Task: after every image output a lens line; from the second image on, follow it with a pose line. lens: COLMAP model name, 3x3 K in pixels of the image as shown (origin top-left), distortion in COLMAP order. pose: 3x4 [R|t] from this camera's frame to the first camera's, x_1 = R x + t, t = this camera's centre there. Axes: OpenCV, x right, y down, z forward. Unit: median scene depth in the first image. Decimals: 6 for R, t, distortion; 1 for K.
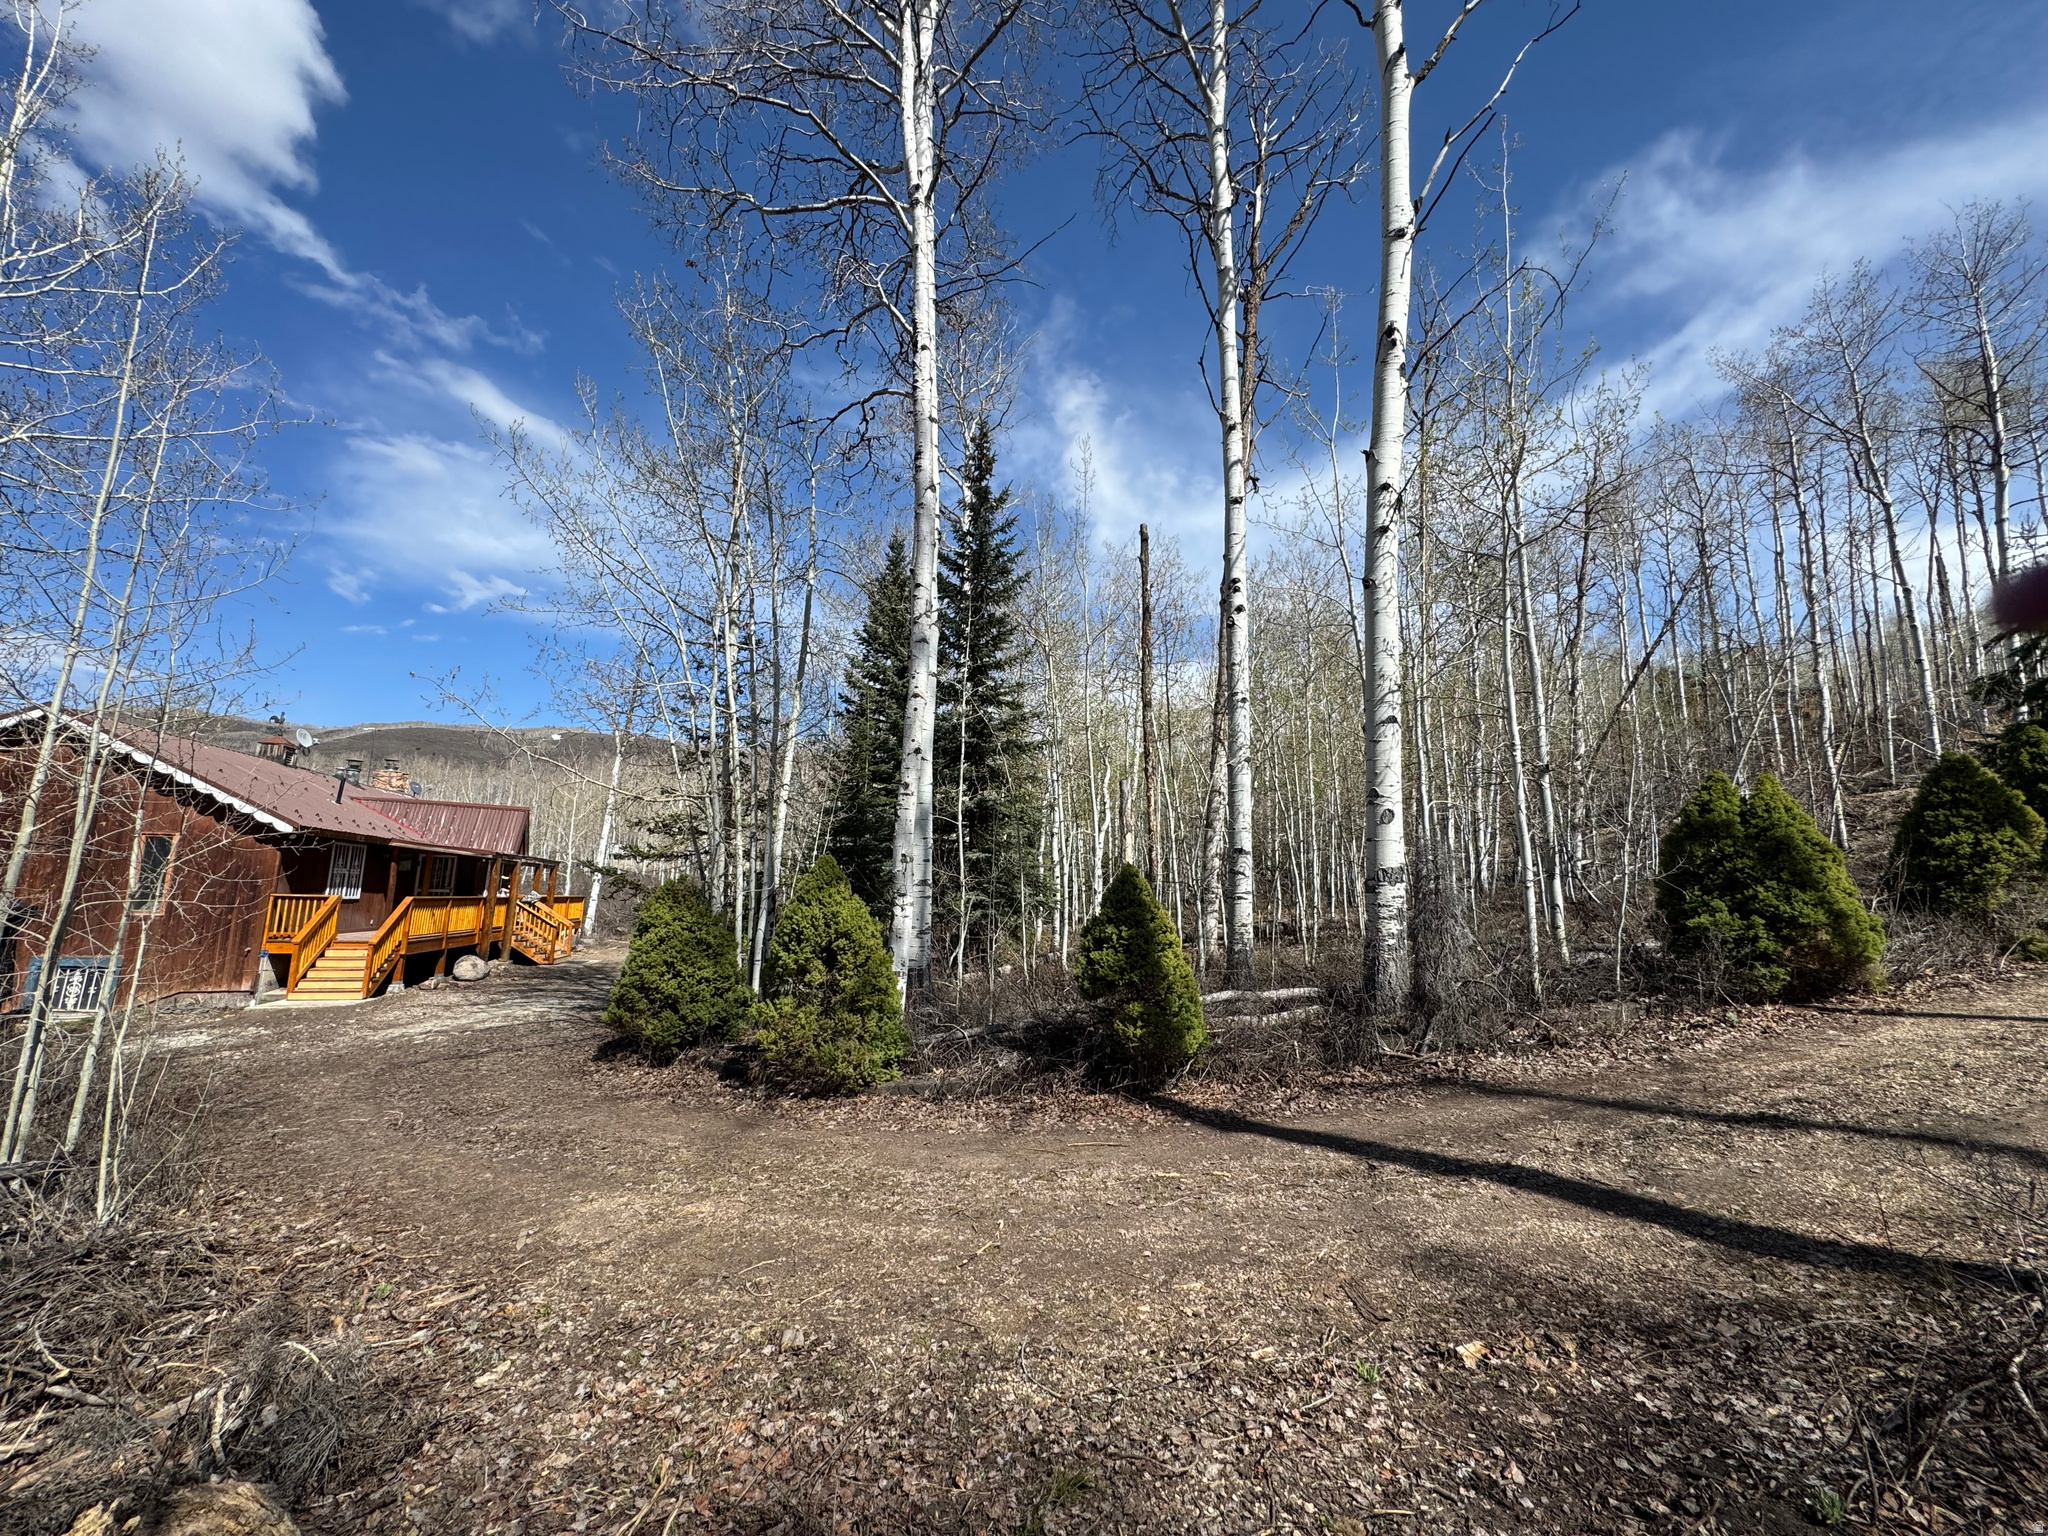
lens RADIAL K [[827.1, 0, 1021.8], [0, 827.1, 764.9], [0, 0, 1]] dist [-0.001965, 0.000409]
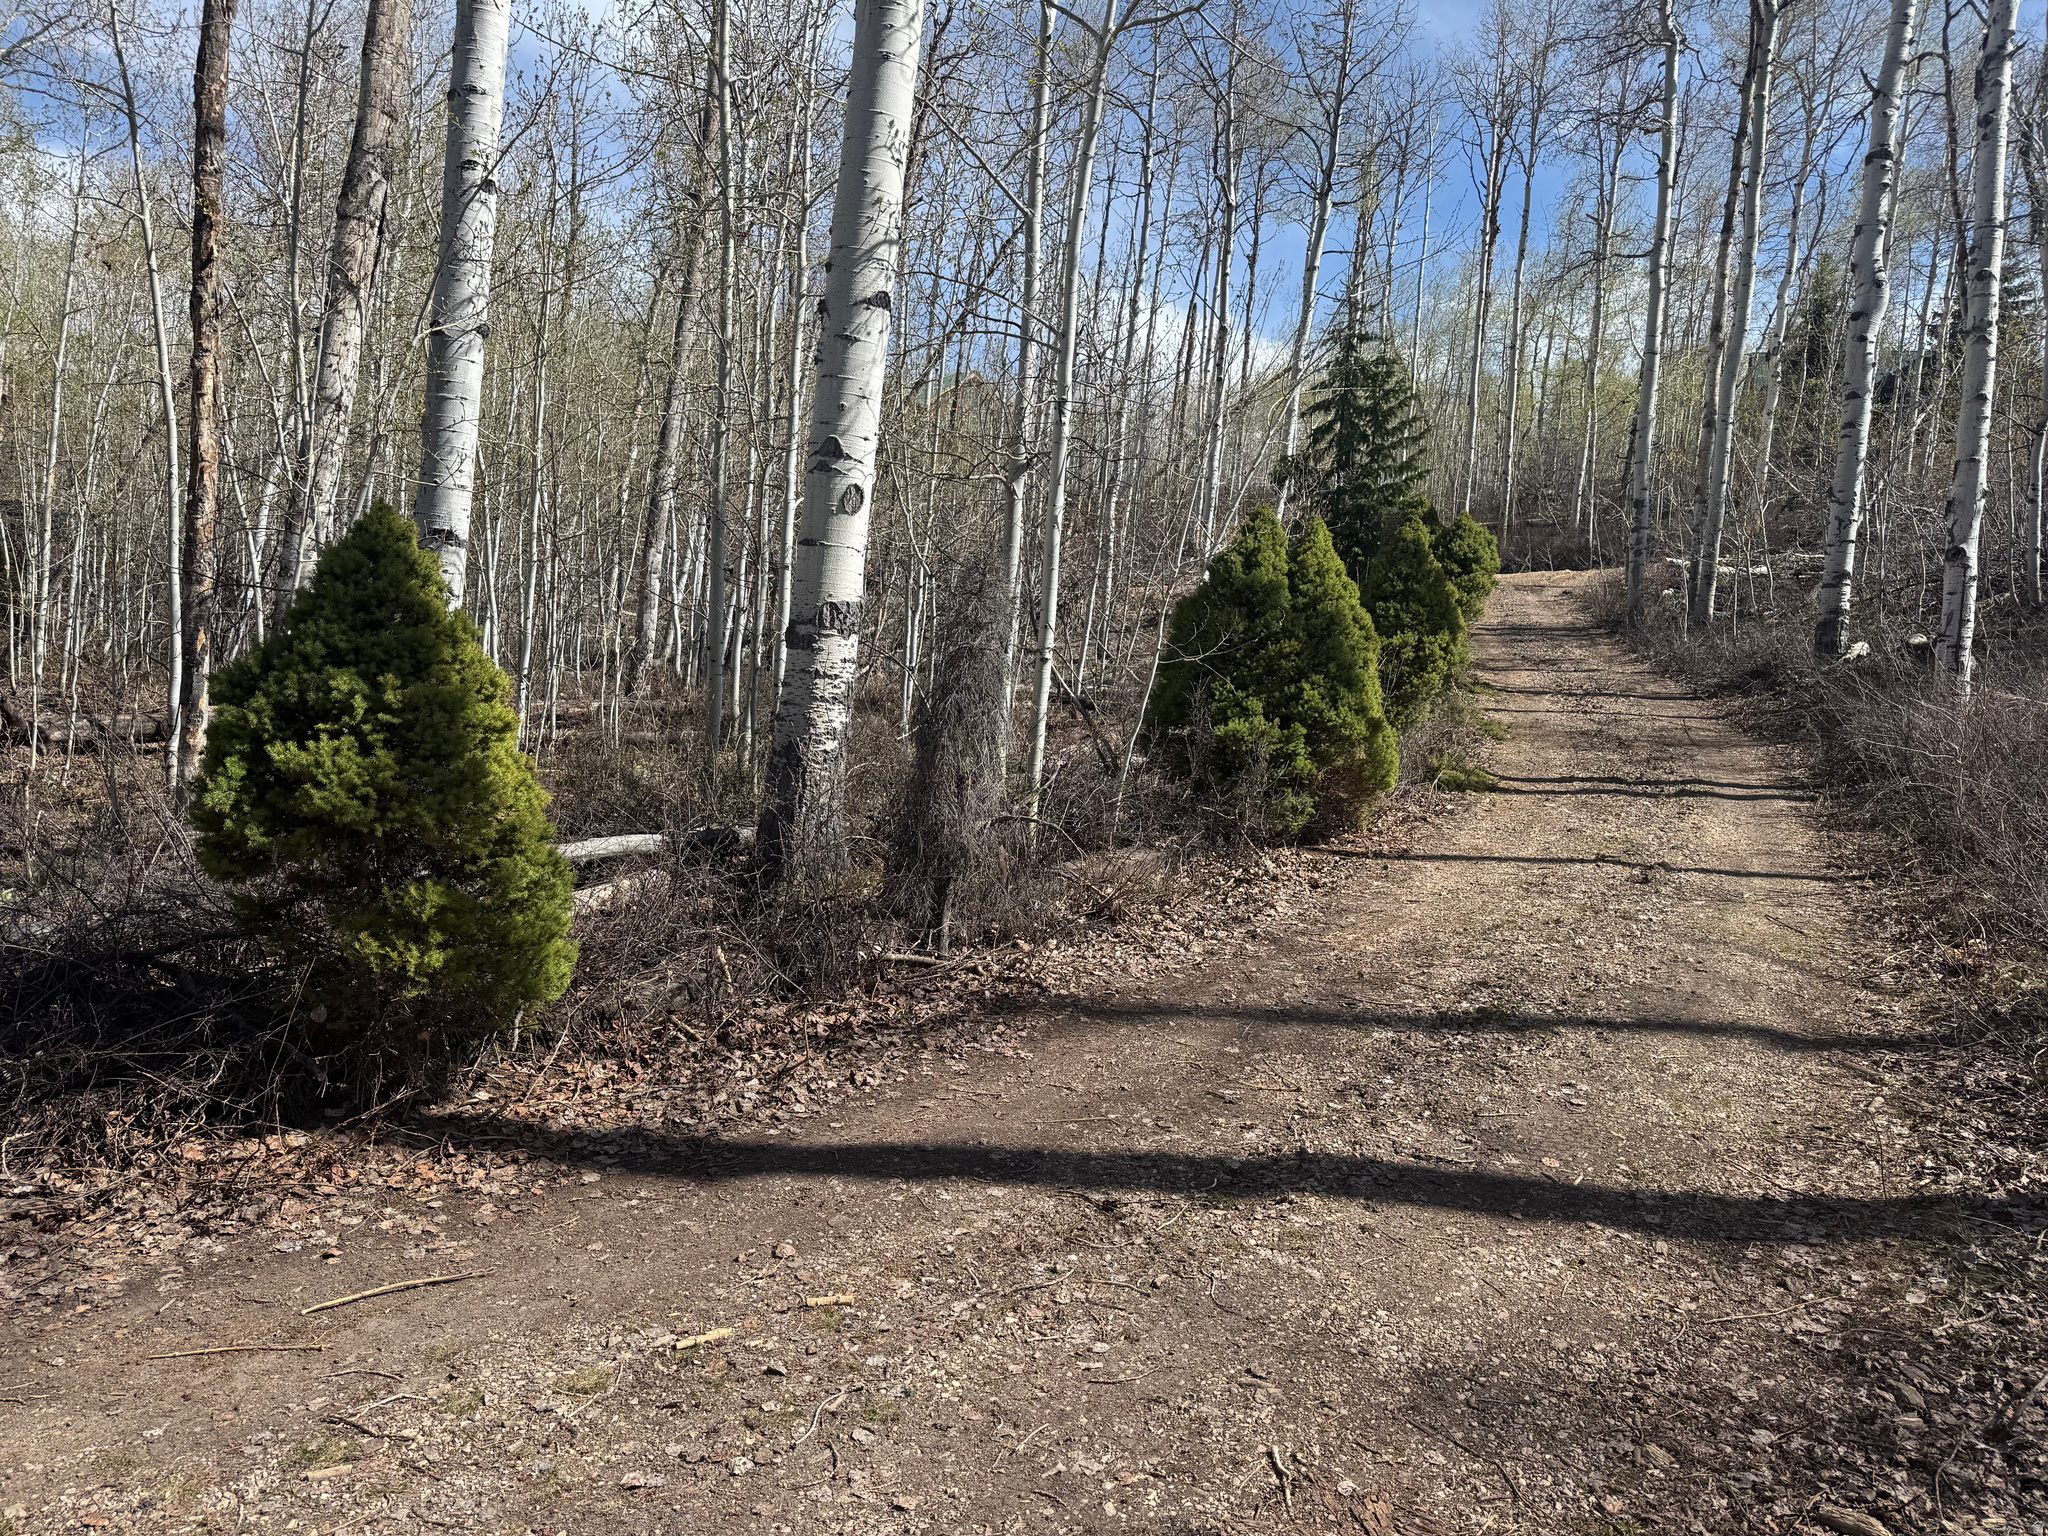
lens RADIAL K [[1431.3, 0, 1023.0], [0, 1431.3, 778.2], [0, 0, 1]] dist [0.076220, -0.098361]
pose [[0.681943, 0.013542, 0.731280, -0.091490], [-0.176795, 0.973232, 0.146844, 0.063734], [-0.709717, -0.229426, 0.666082, 0.247173]]
